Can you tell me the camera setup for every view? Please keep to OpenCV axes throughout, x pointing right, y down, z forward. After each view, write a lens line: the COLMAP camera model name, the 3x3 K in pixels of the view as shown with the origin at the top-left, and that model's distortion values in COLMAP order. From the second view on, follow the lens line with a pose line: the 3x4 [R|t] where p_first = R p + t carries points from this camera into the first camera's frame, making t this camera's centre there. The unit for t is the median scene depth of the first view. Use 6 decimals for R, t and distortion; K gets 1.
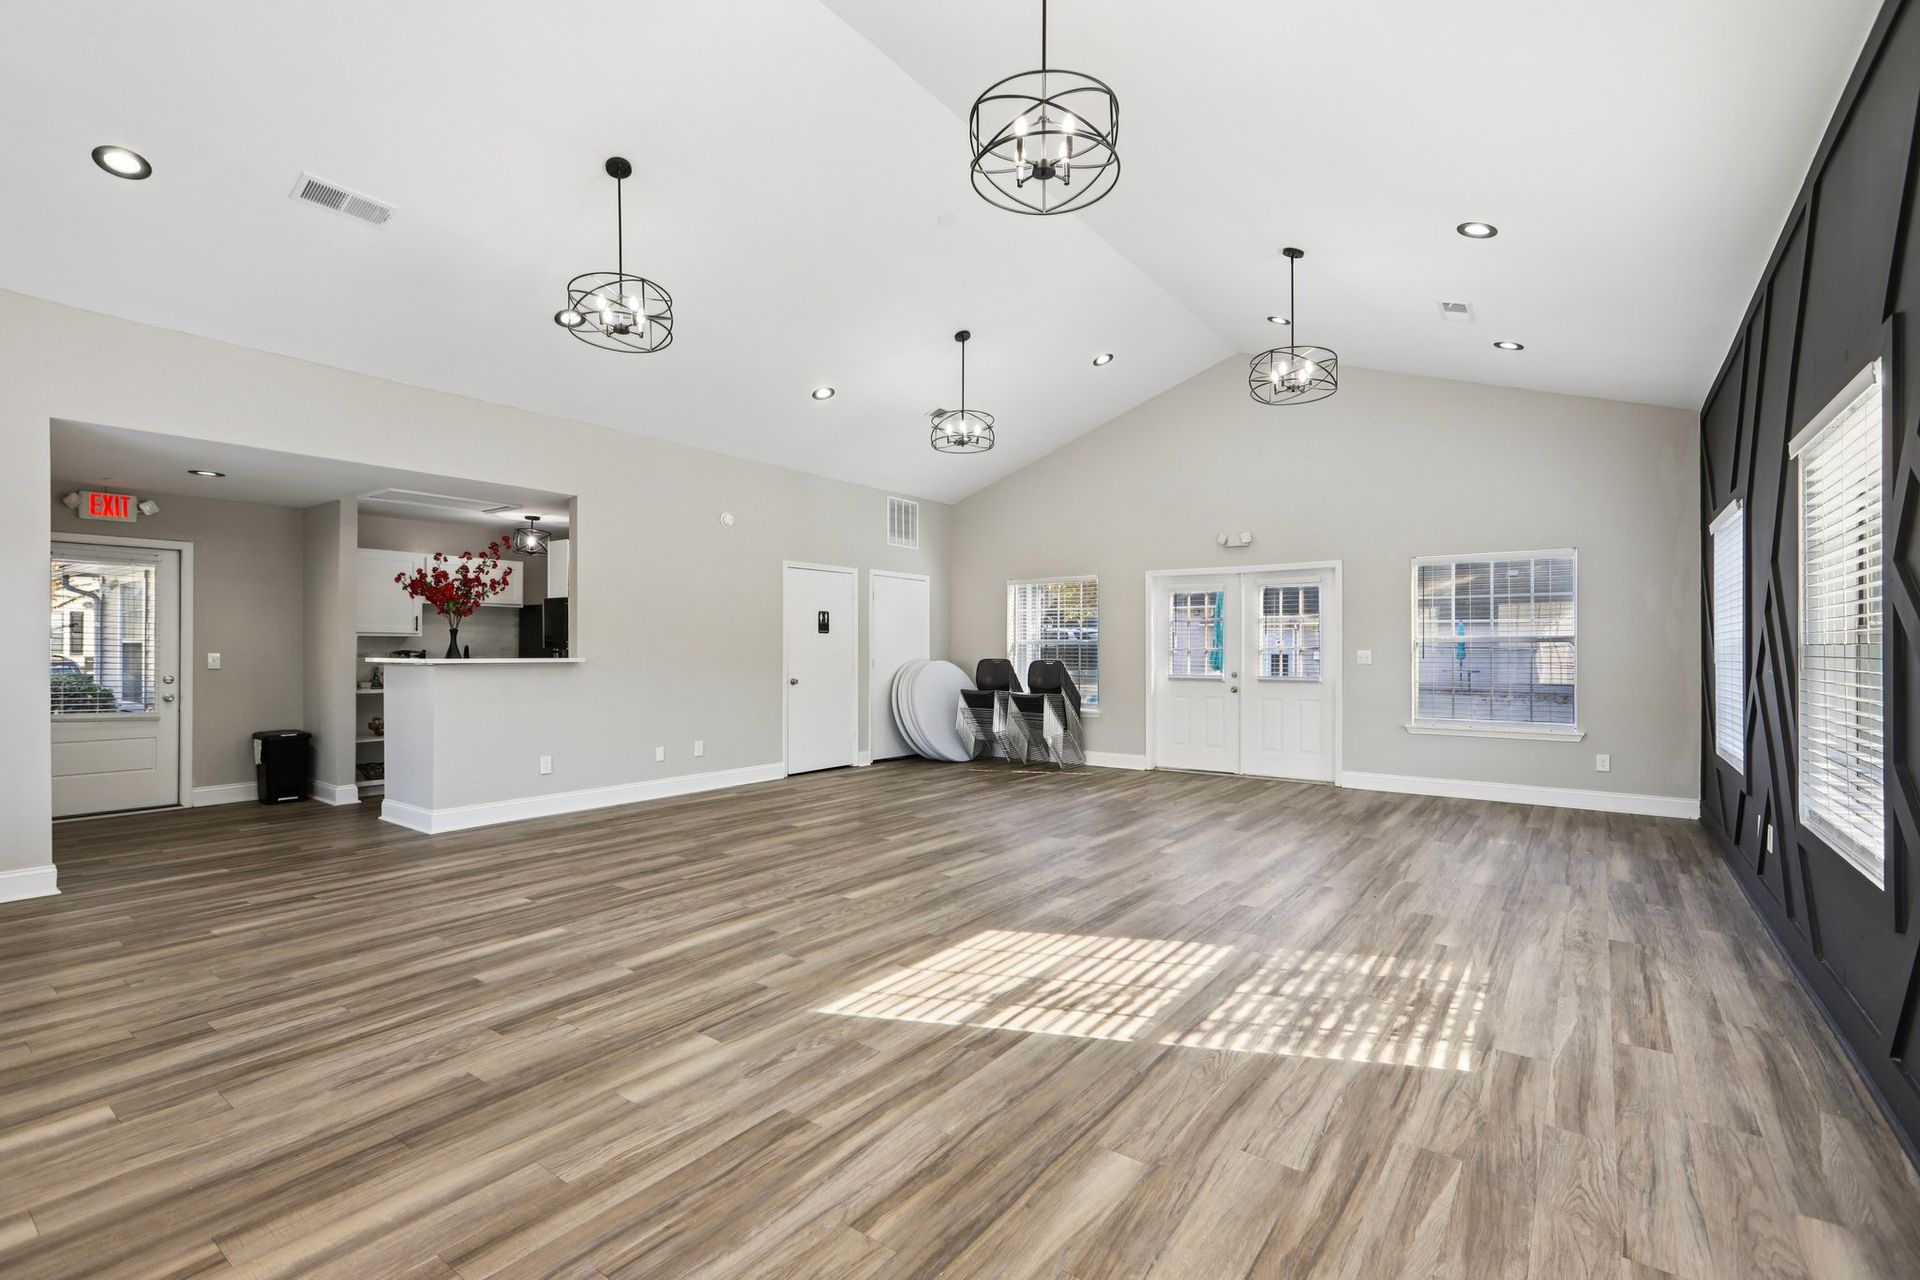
lens RADIAL K [[855.1, 0, 967.1], [0, 855.1, 651.4], [0, 0, 1]] dist [-0.002341, 0.000319]
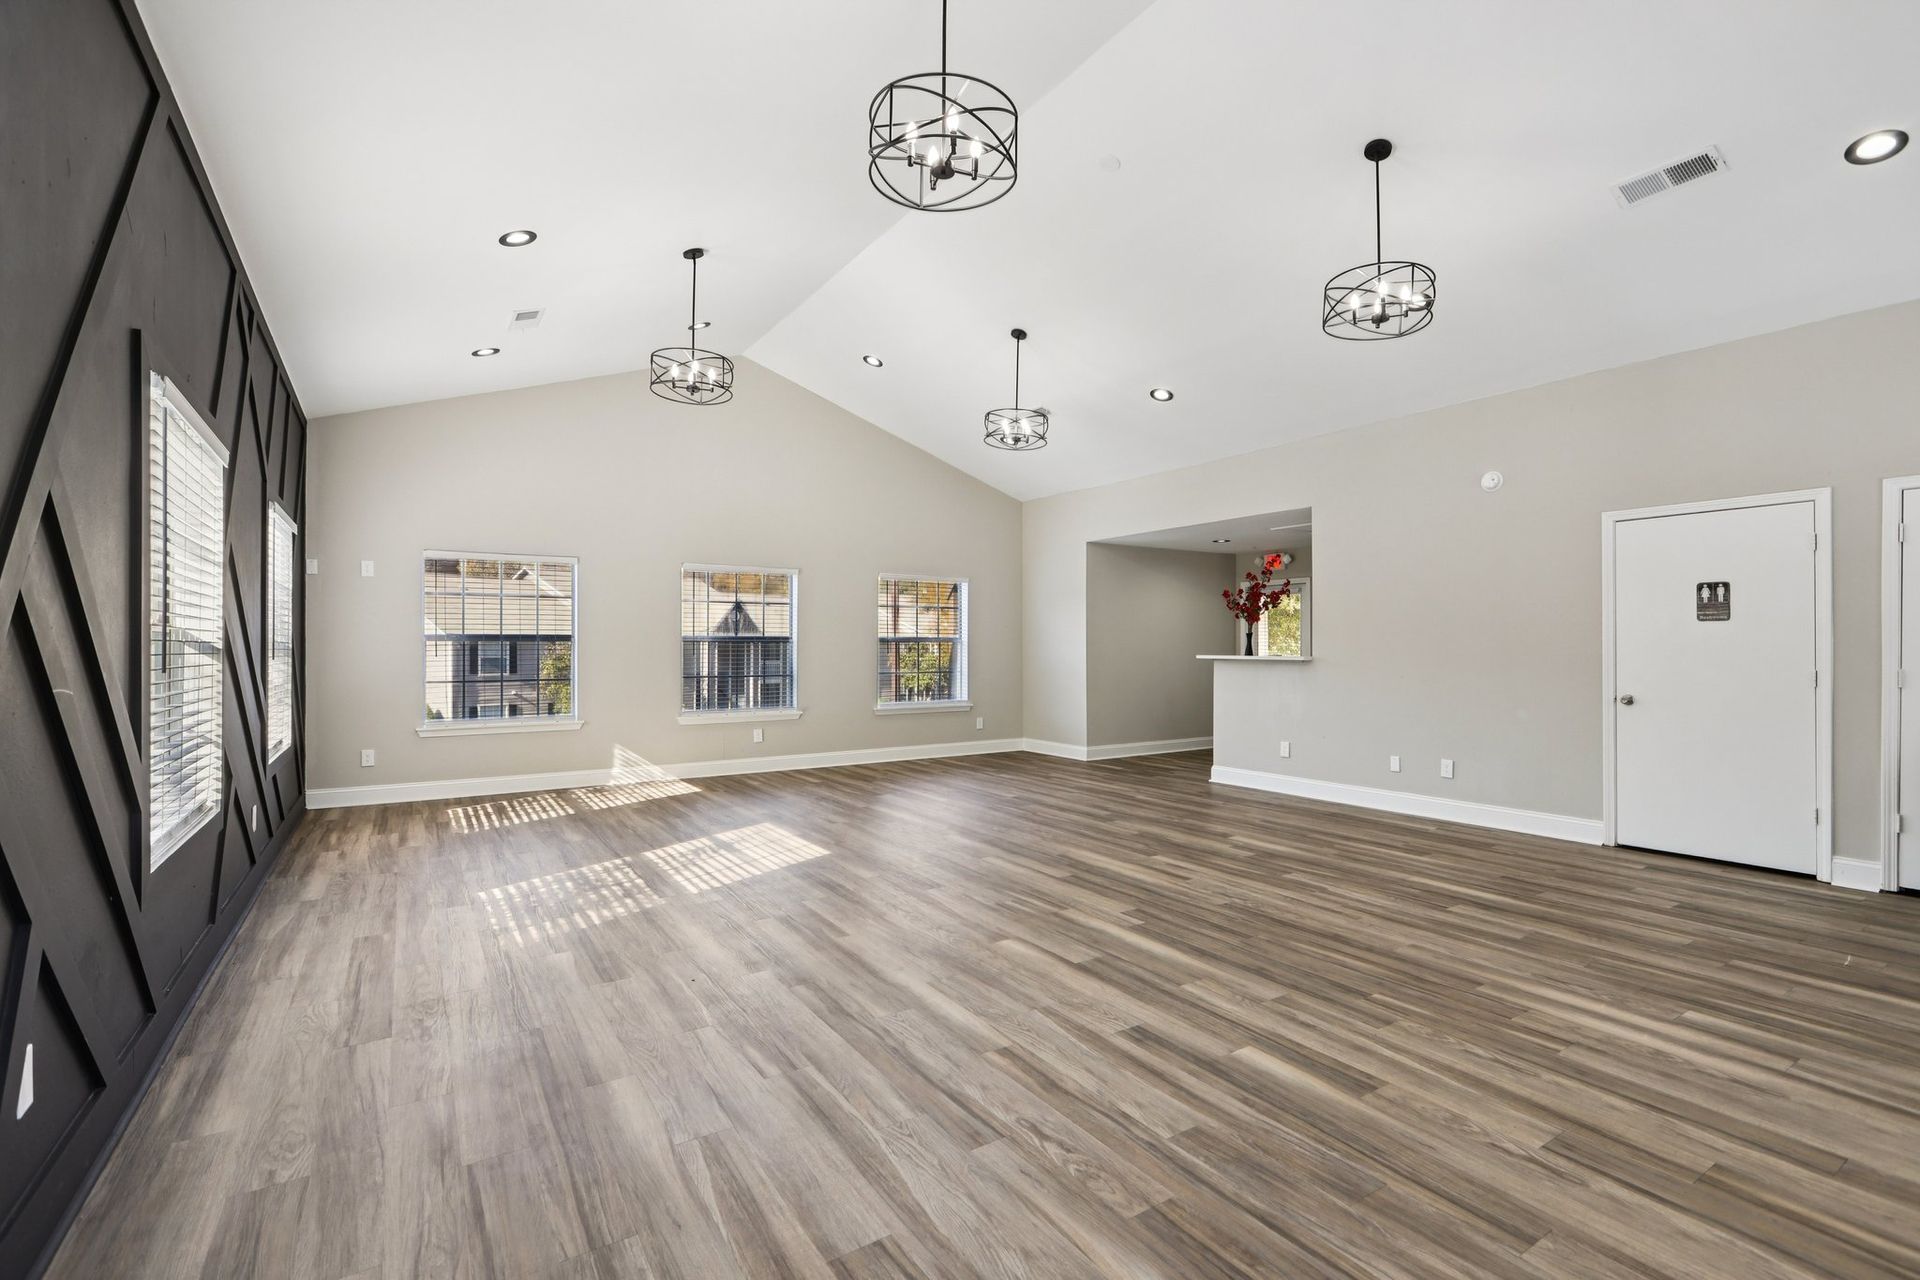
lens RADIAL K [[859.2, 0, 960.0], [0, 859.2, 640.0], [0, 0, 1]] dist [-0.004438, 0.000310]
pose [[-0.352945, -0.012018, -0.935567, 1.271132], [-0.003503, 0.999927, -0.011523, -0.000015], [0.935637, -0.000789, -0.352962, 1.715888]]
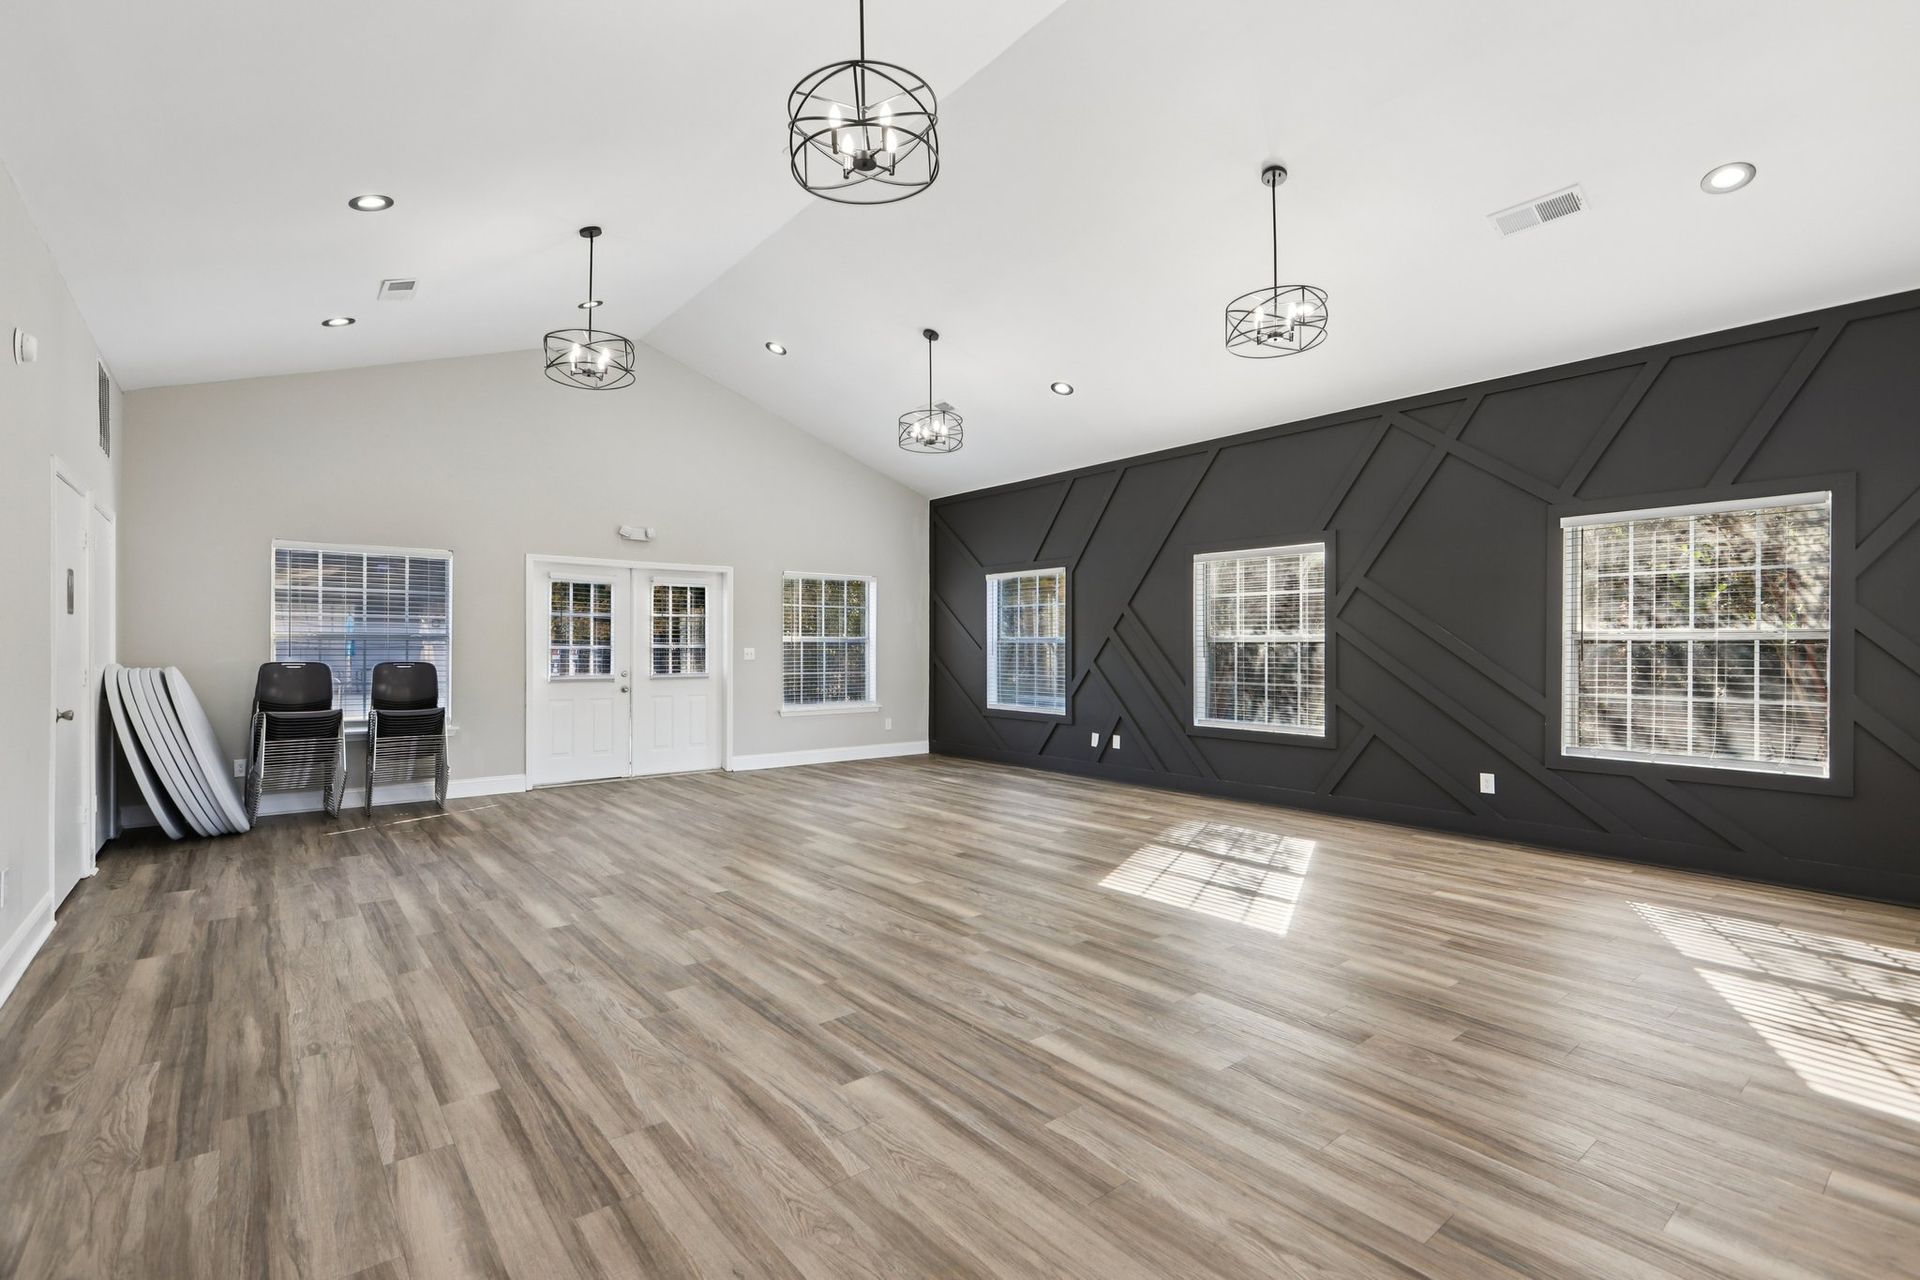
lens RADIAL K [[855.1, 0, 967.1], [0, 855.1, 651.4], [0, 0, 1]] dist [-0.002341, 0.000319]
pose [[0.269085, -0.009587, 0.963069, -1.200034], [0.003946, 0.999953, 0.008851, -0.012426], [-0.963108, 0.001419, 0.269110, 0.869493]]
